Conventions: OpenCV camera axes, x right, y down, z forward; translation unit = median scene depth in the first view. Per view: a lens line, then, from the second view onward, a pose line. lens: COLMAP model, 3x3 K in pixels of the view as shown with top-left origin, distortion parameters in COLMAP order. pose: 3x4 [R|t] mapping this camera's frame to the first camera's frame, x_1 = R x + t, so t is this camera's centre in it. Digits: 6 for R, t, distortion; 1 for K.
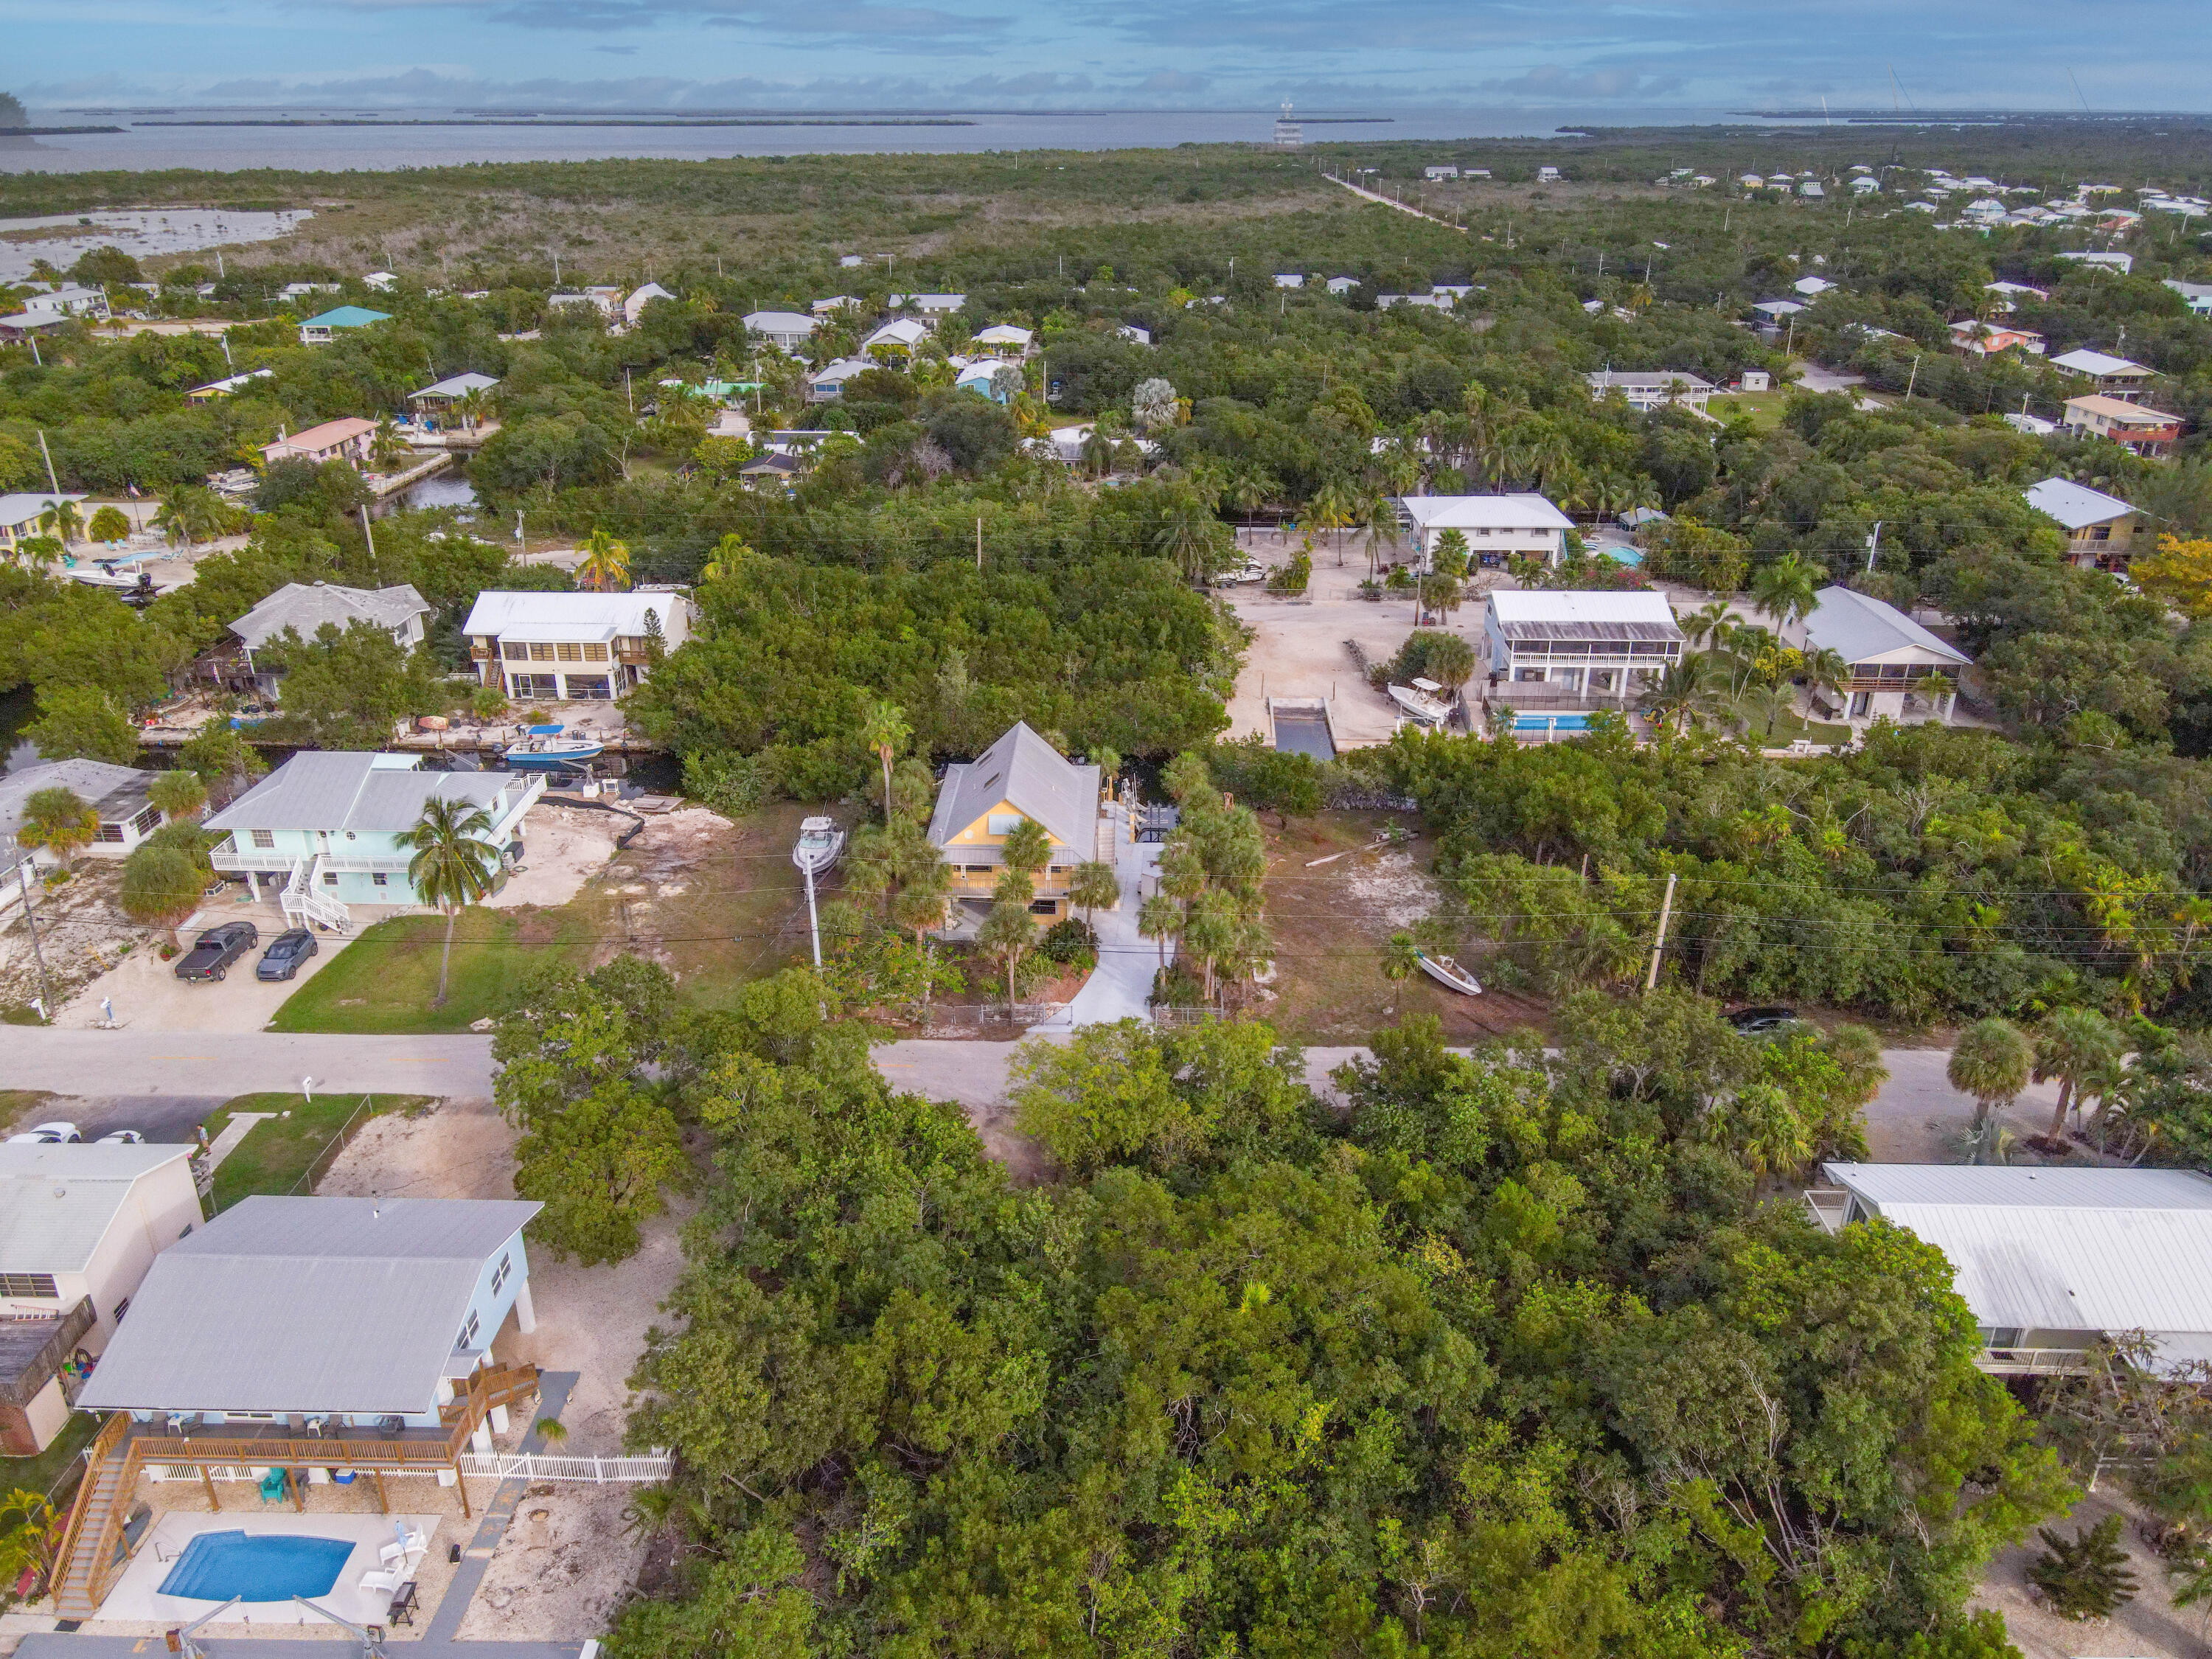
lens RADIAL K [[1637.3, 0, 1108.5], [0, 1637.3, 842.0], [0, 0, 1]] dist [0.001742, 0.011891]
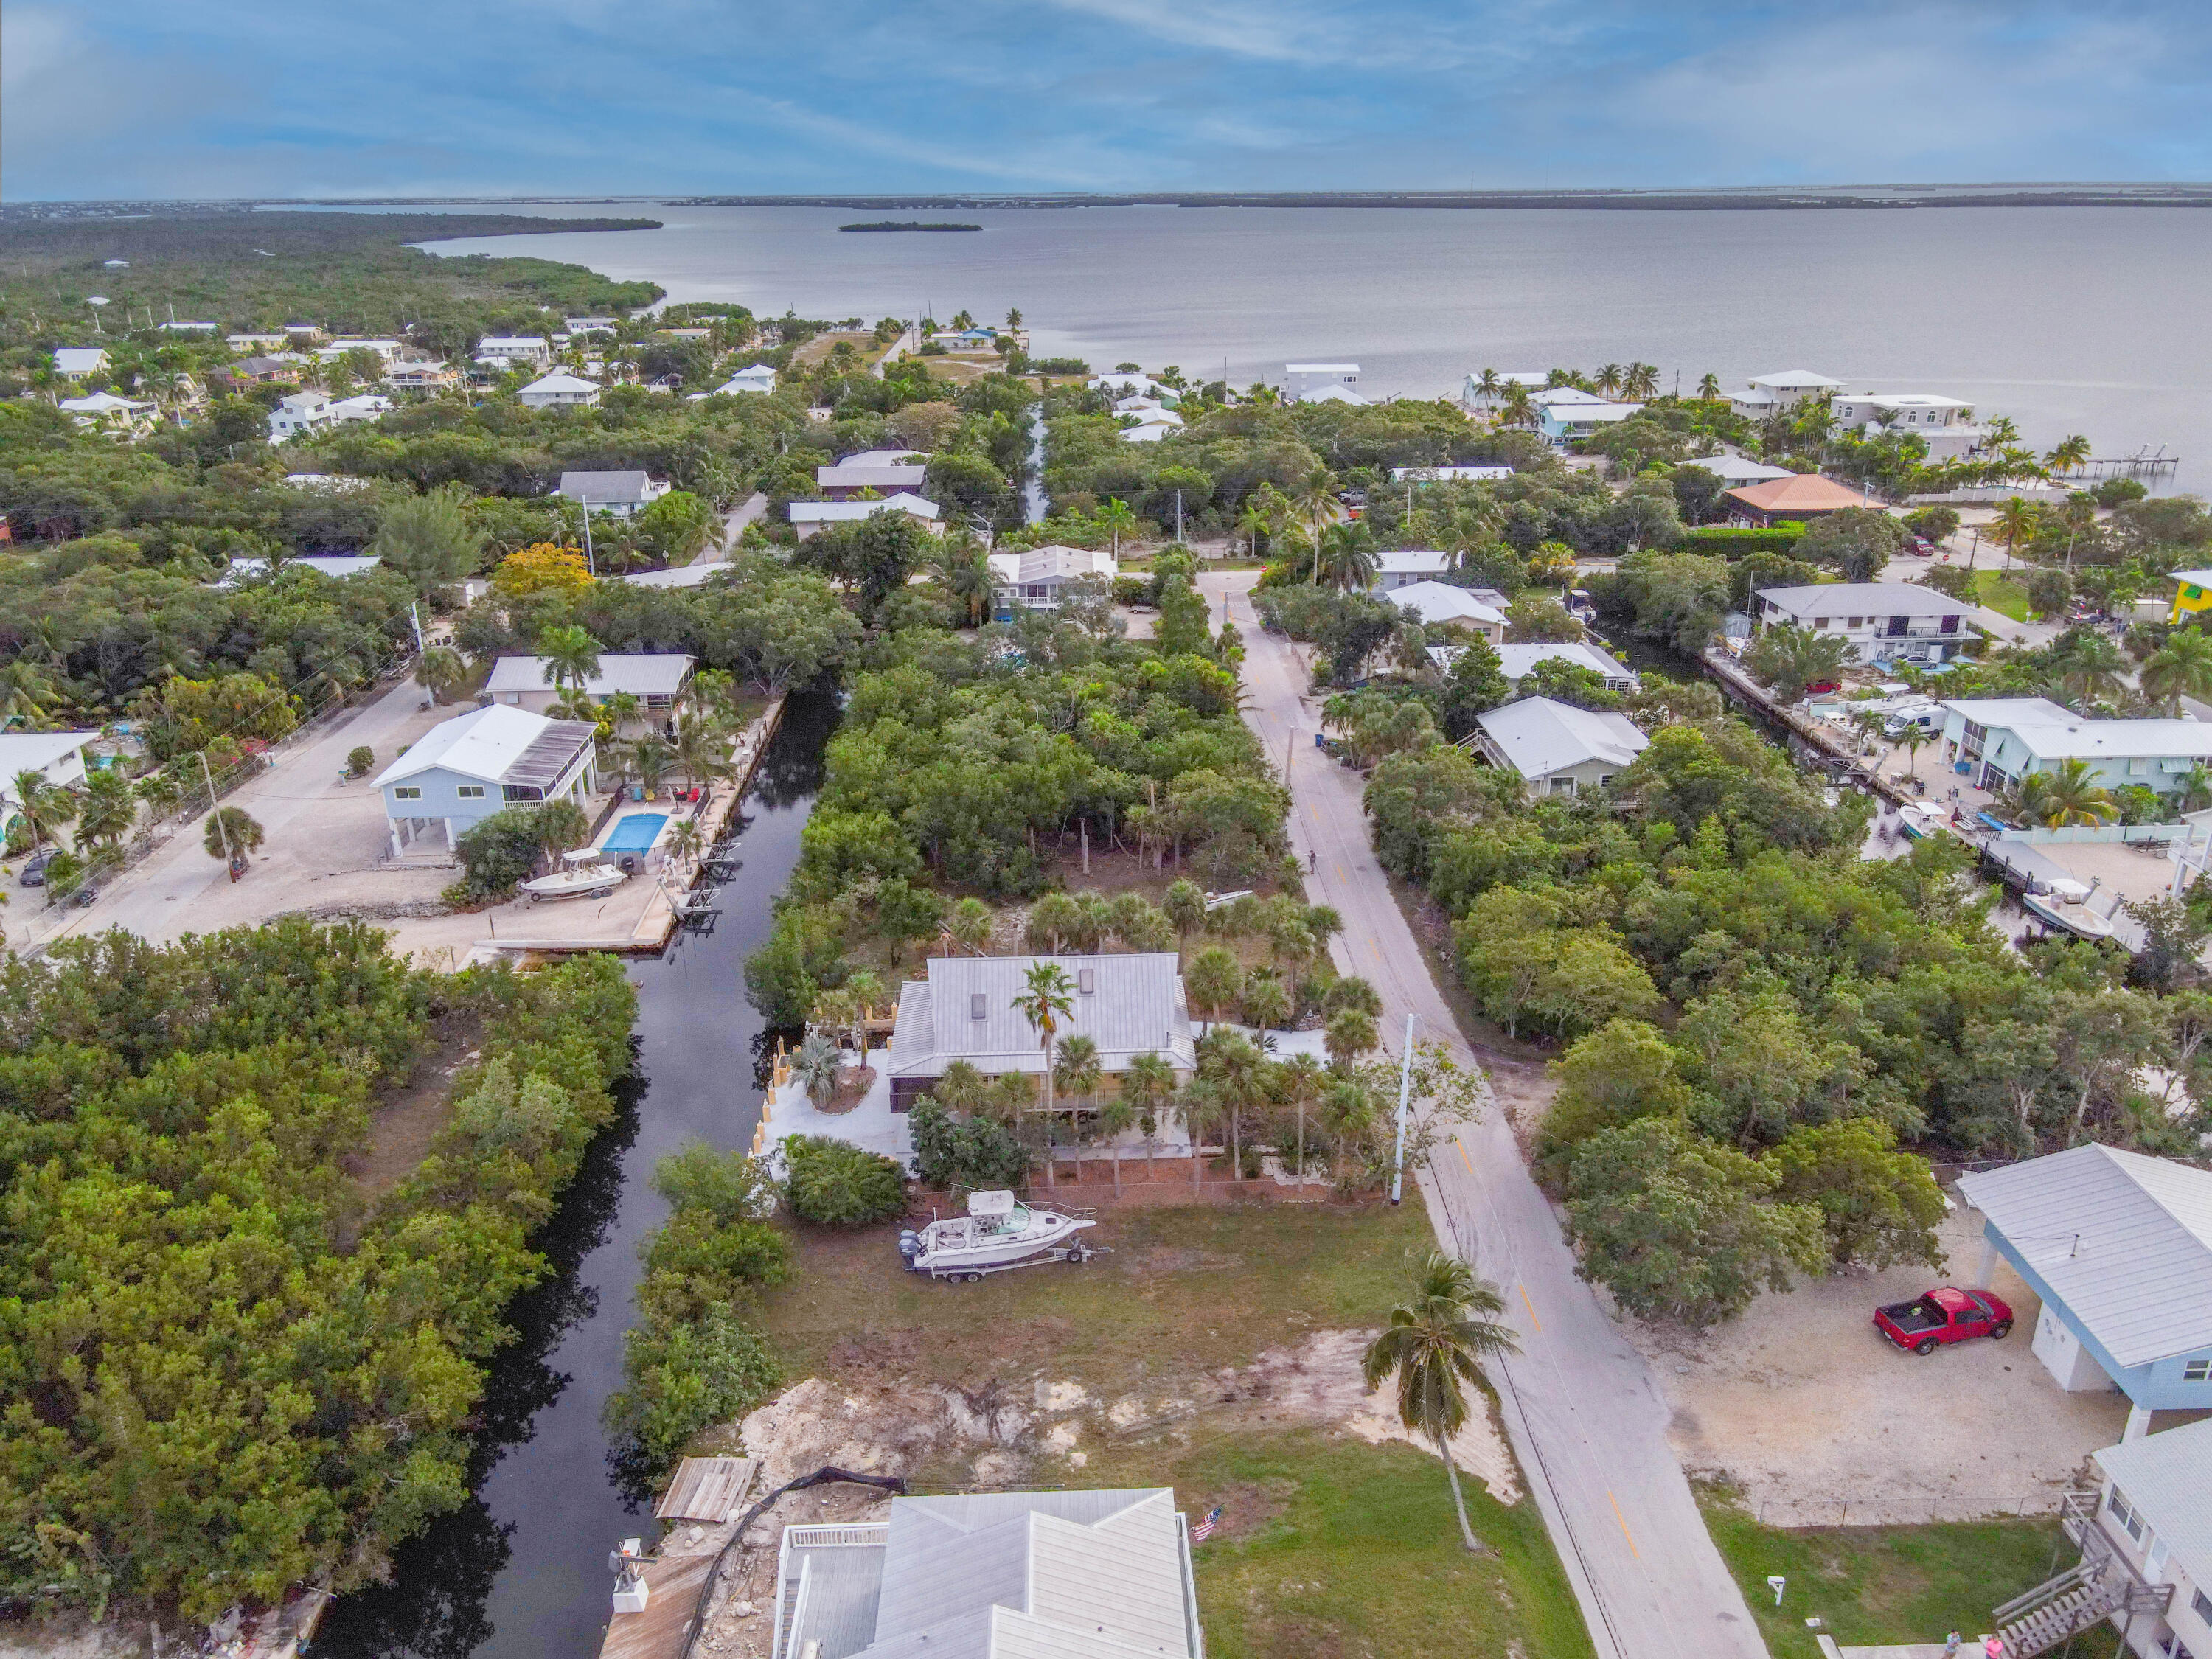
lens RADIAL K [[1611.0, 0, 1107.9], [0, 1611.0, 861.0], [0, 0, 1]] dist [0.010220, 0.008668]
pose [[-0.060616, -0.389847, 0.918882, -0.599187], [0.419927, 0.825185, 0.377797, -0.293190], [-0.905531, 0.408764, 0.113688, 0.644330]]
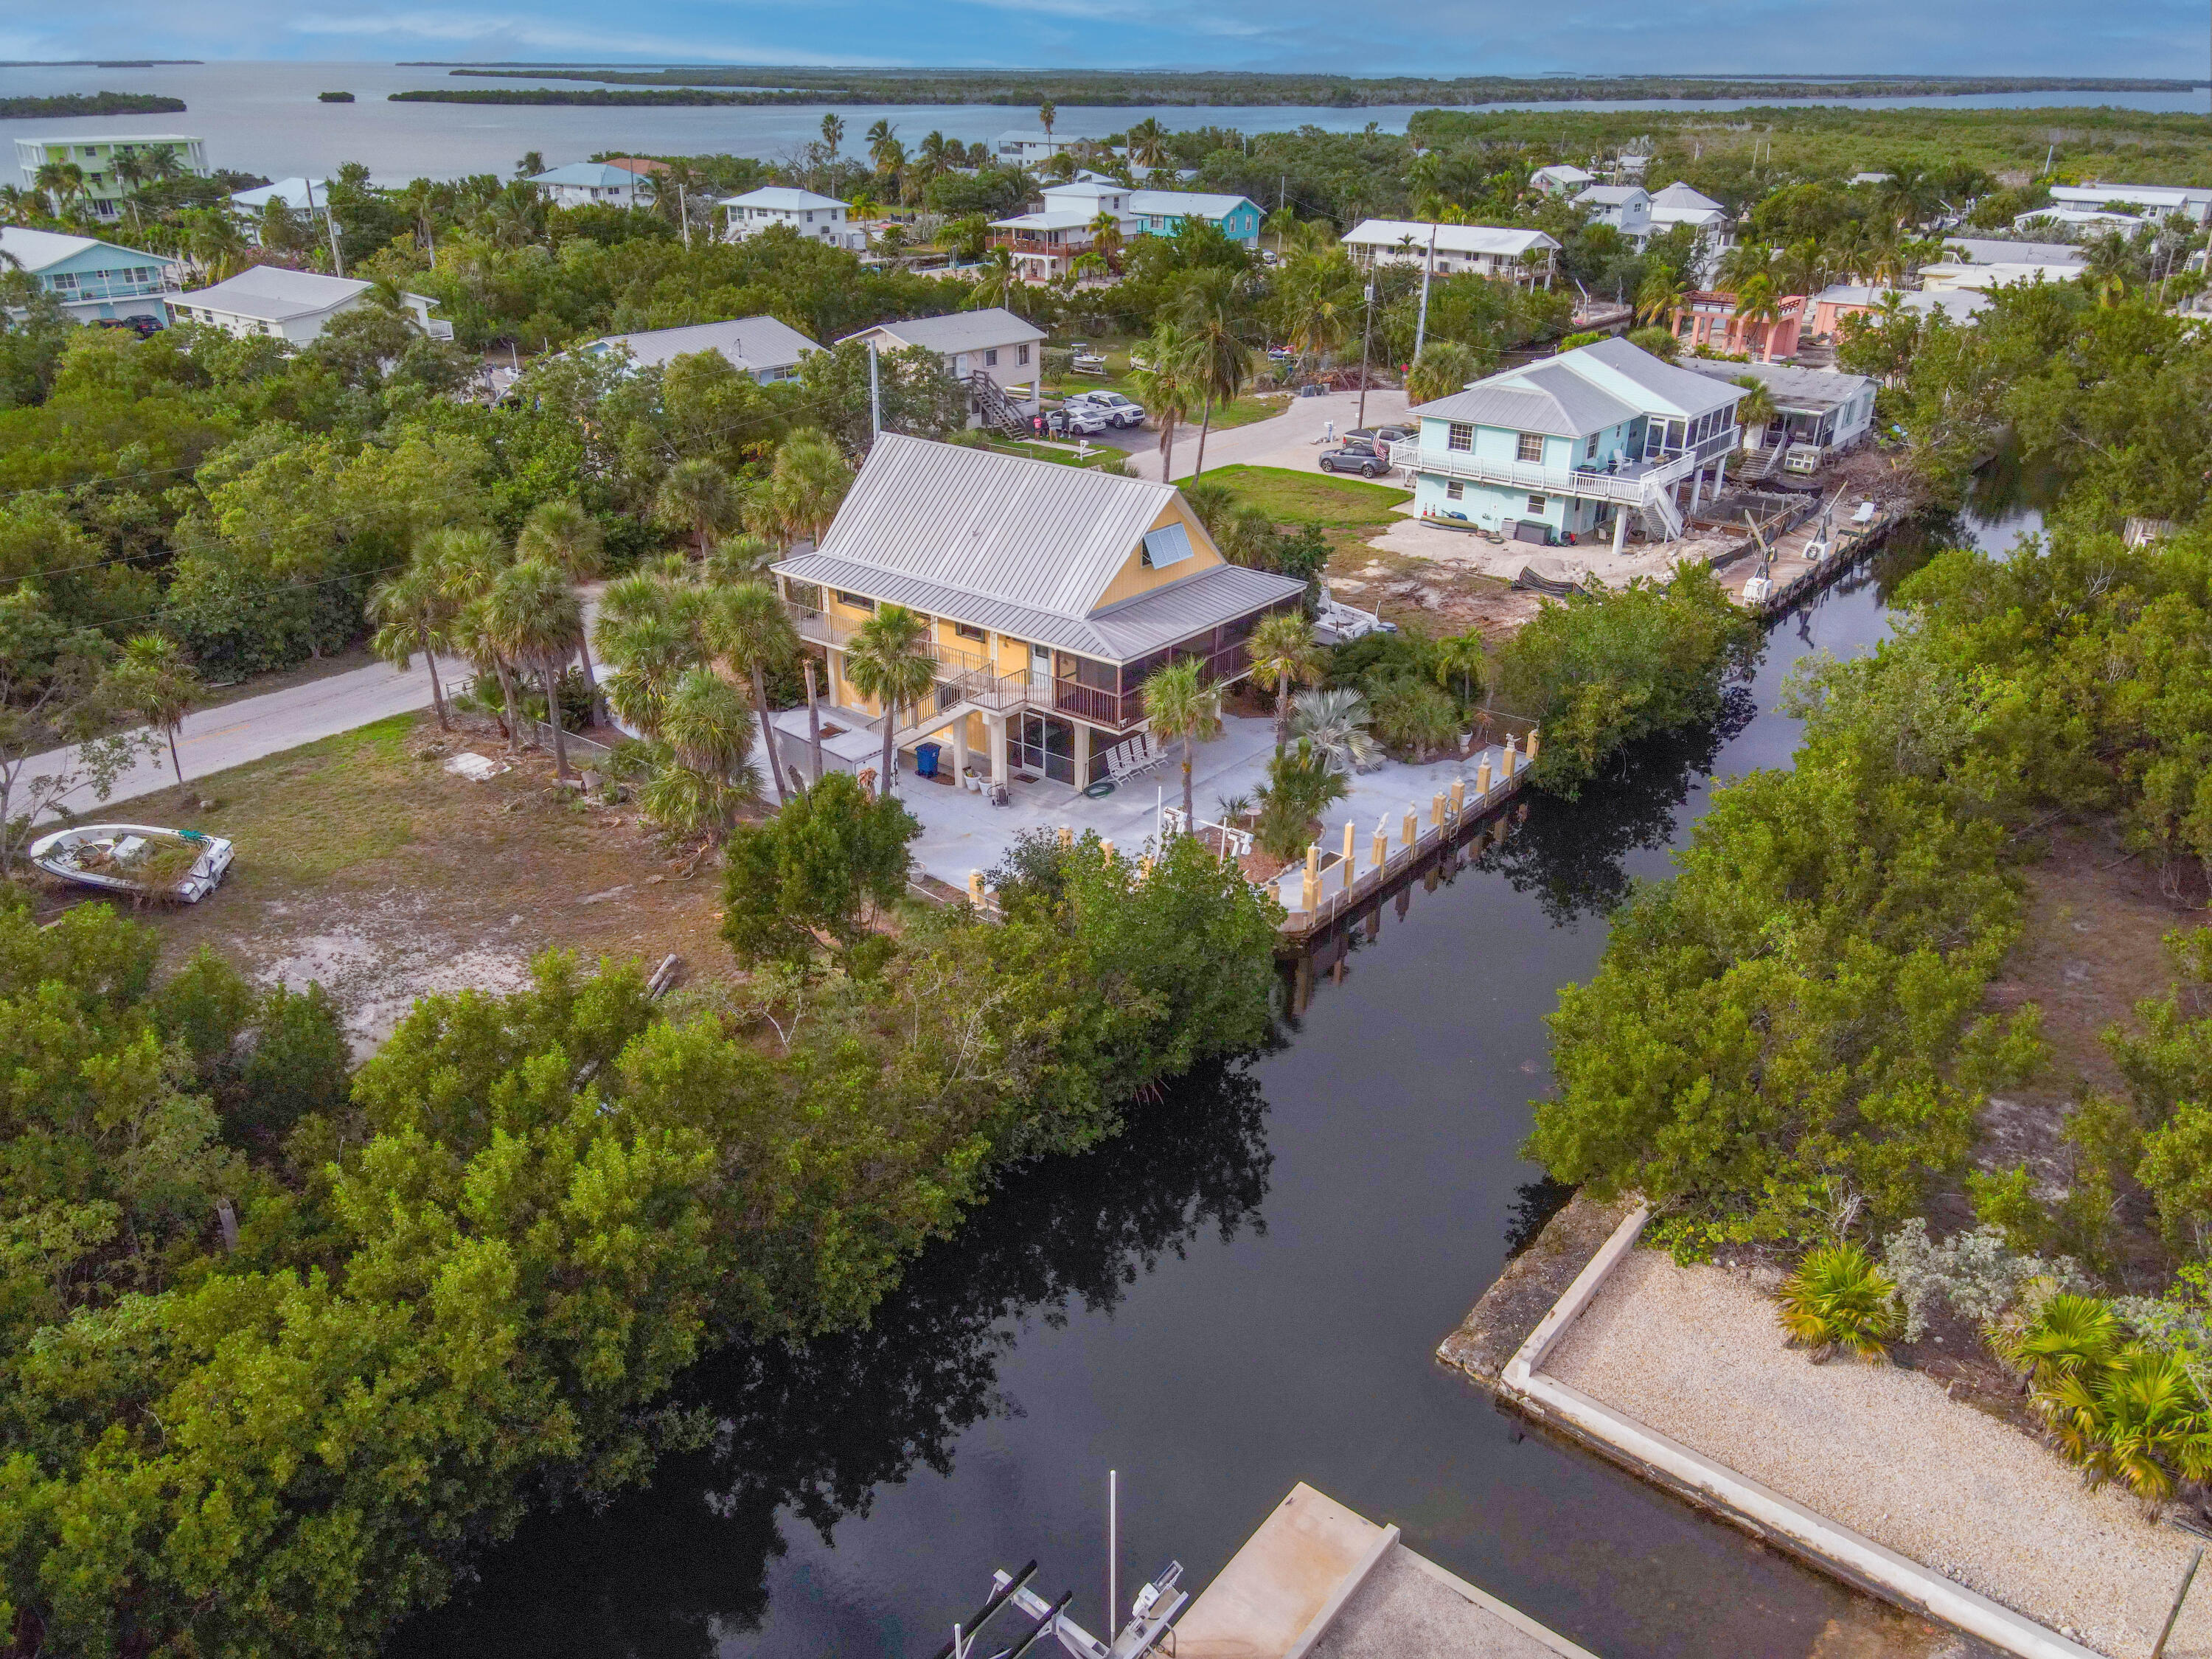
lens RADIAL K [[1611.0, 0, 1107.9], [0, 1611.0, 861.0], [0, 0, 1]] dist [0.010220, 0.008668]
pose [[-0.604728, 0.348164, -0.716301, 0.262355], [-0.337883, 0.702284, 0.626604, -0.225601], [0.721207, 0.620950, -0.307052, 0.947640]]
